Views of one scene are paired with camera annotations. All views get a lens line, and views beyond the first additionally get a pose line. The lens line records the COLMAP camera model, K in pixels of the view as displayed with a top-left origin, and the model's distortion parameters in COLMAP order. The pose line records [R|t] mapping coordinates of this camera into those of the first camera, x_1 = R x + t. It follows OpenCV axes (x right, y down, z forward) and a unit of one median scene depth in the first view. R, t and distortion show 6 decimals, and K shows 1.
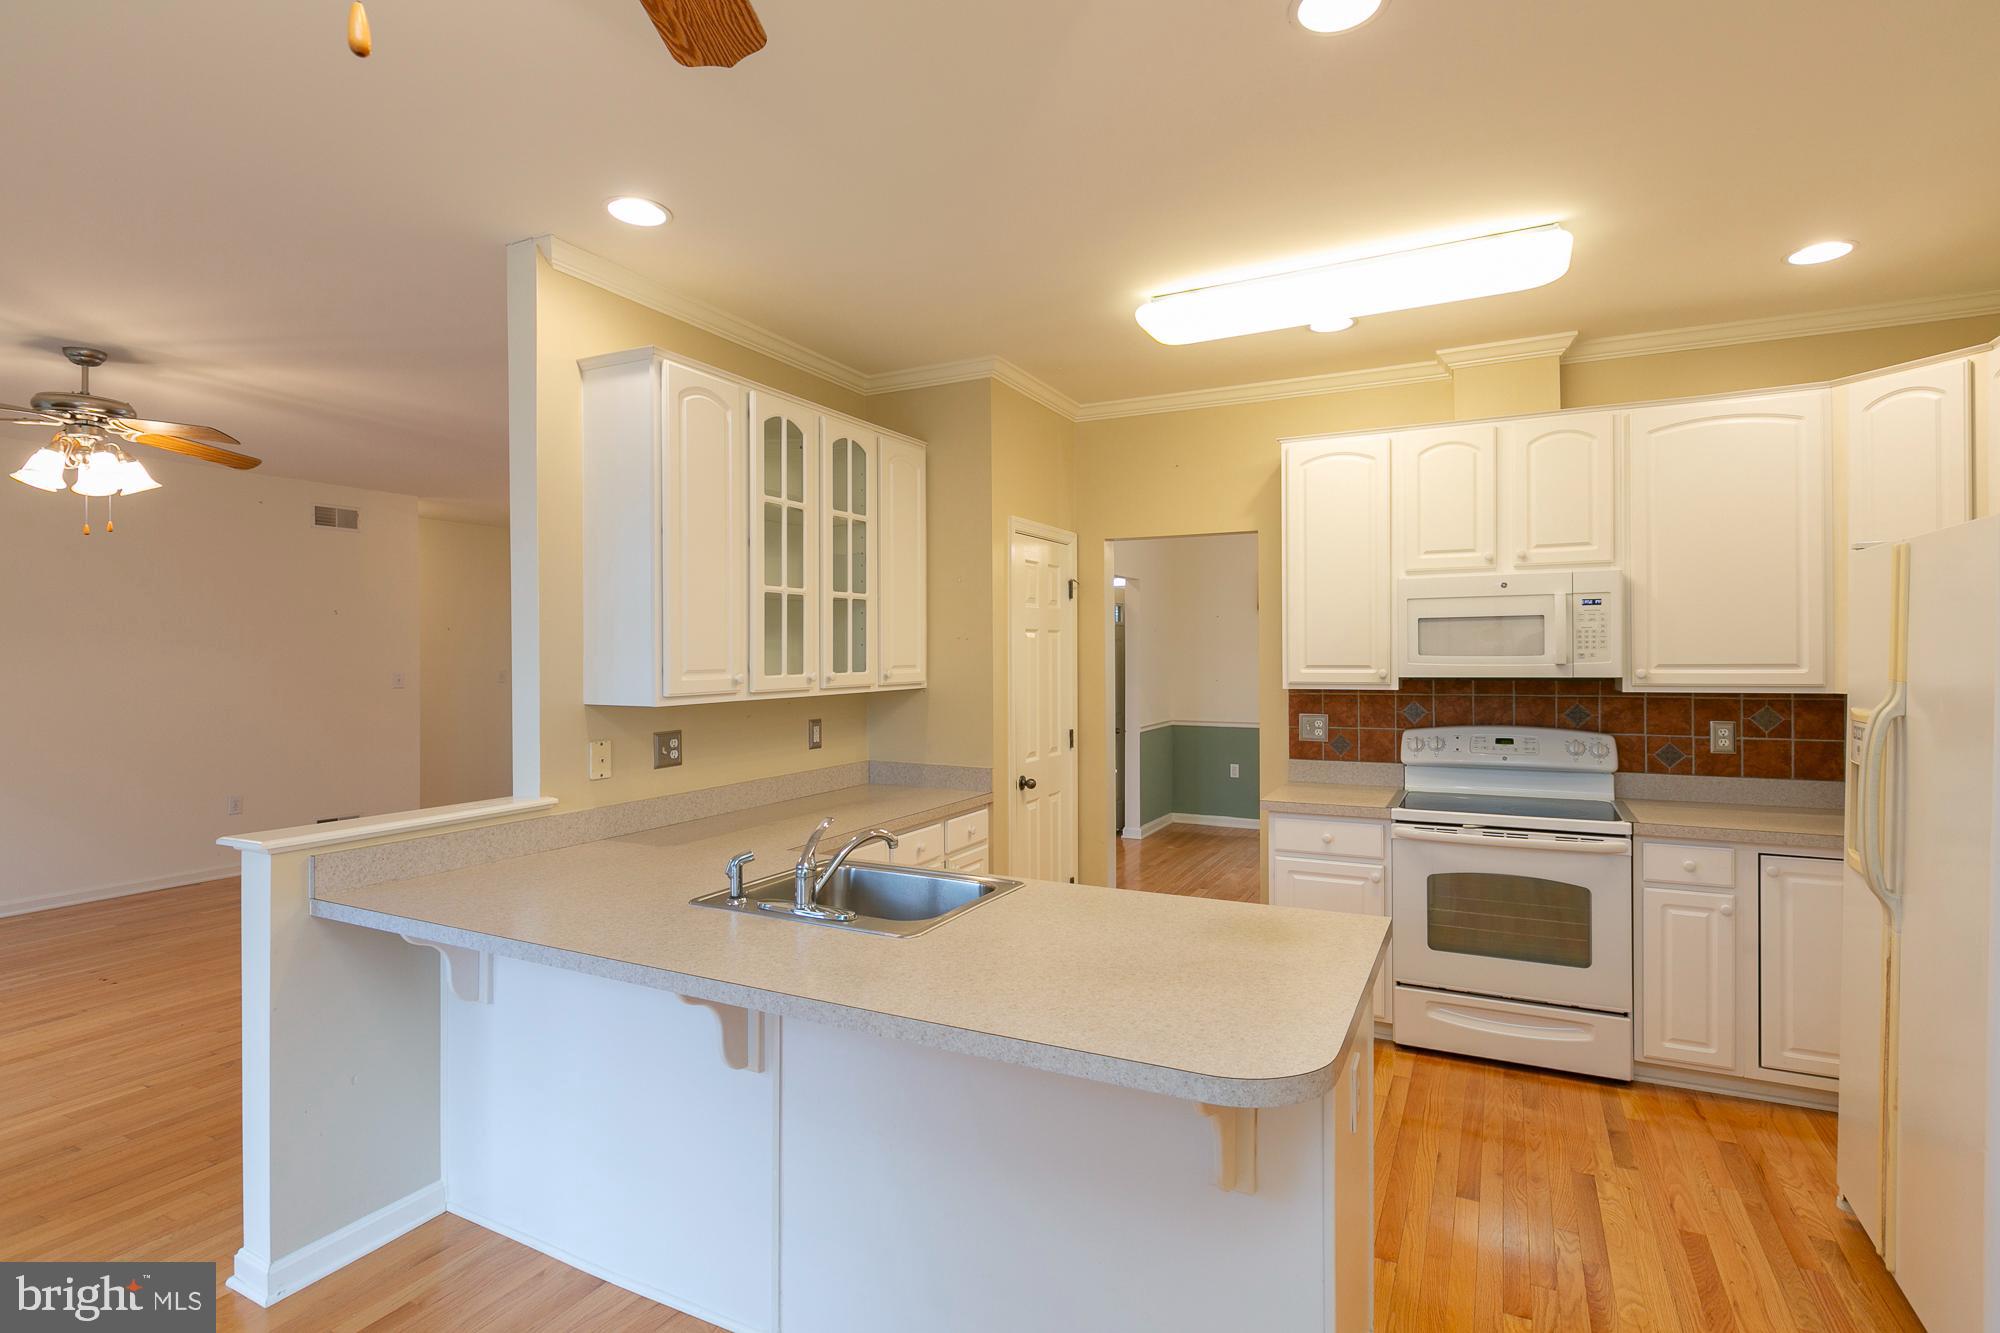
lens RADIAL K [[954.2, 0, 1009.9], [0, 954.2, 666.5], [0, 0, 1]] dist [0.002358, -0.000427]
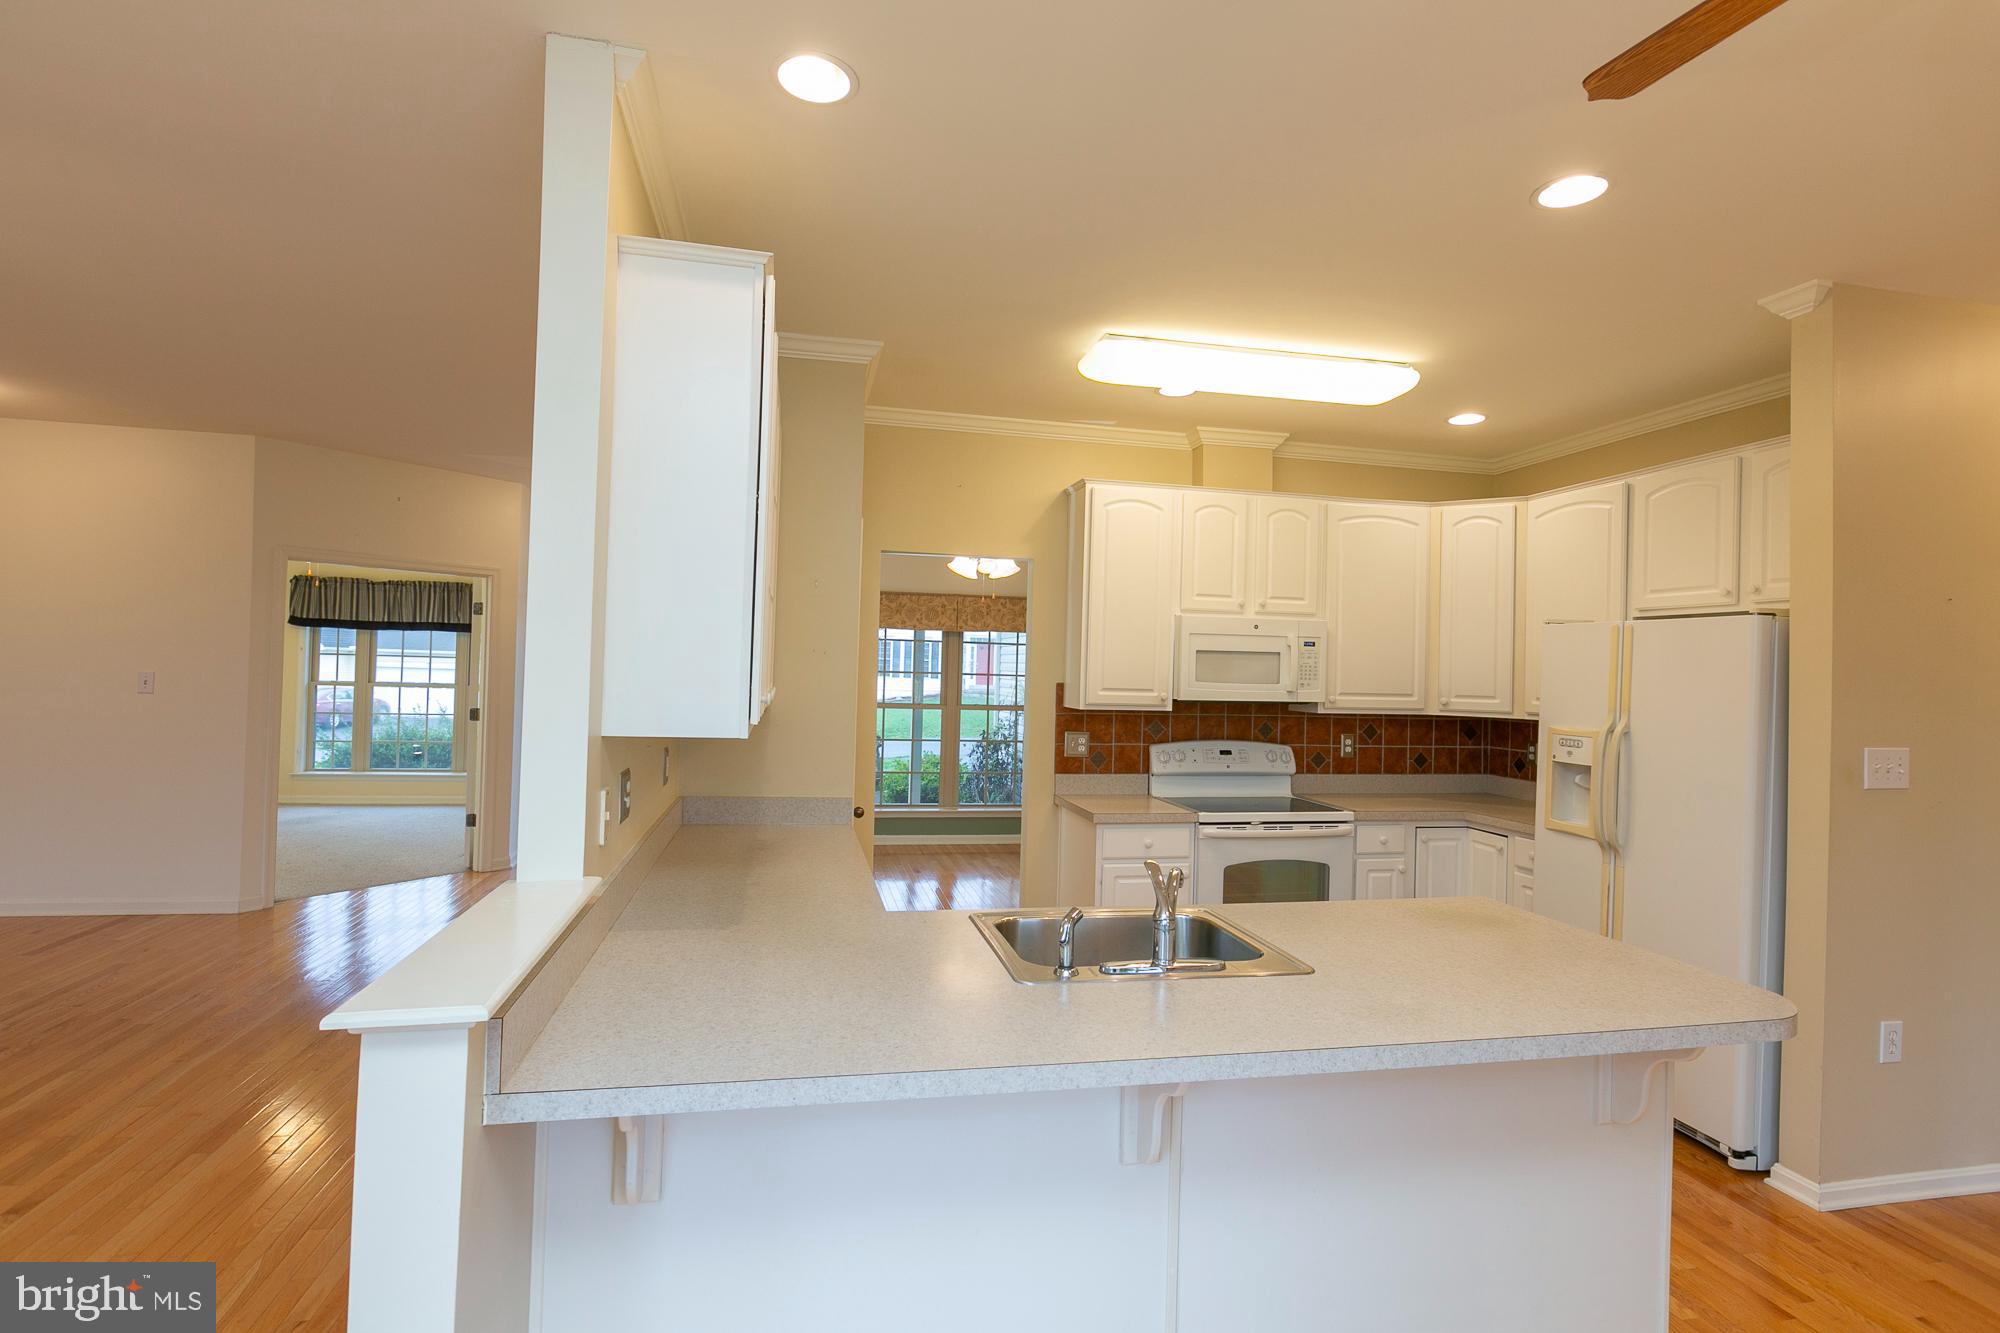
lens RADIAL K [[963.3, 0, 993.8], [0, 963.3, 666.3], [0, 0, 1]] dist [-0.000810, -0.000344]
pose [[0.783392, 0.028640, 0.620867, -0.514326], [-0.021273, 0.999588, -0.019269, -0.002633], [-0.621163, 0.001888, 0.783679, 0.222854]]
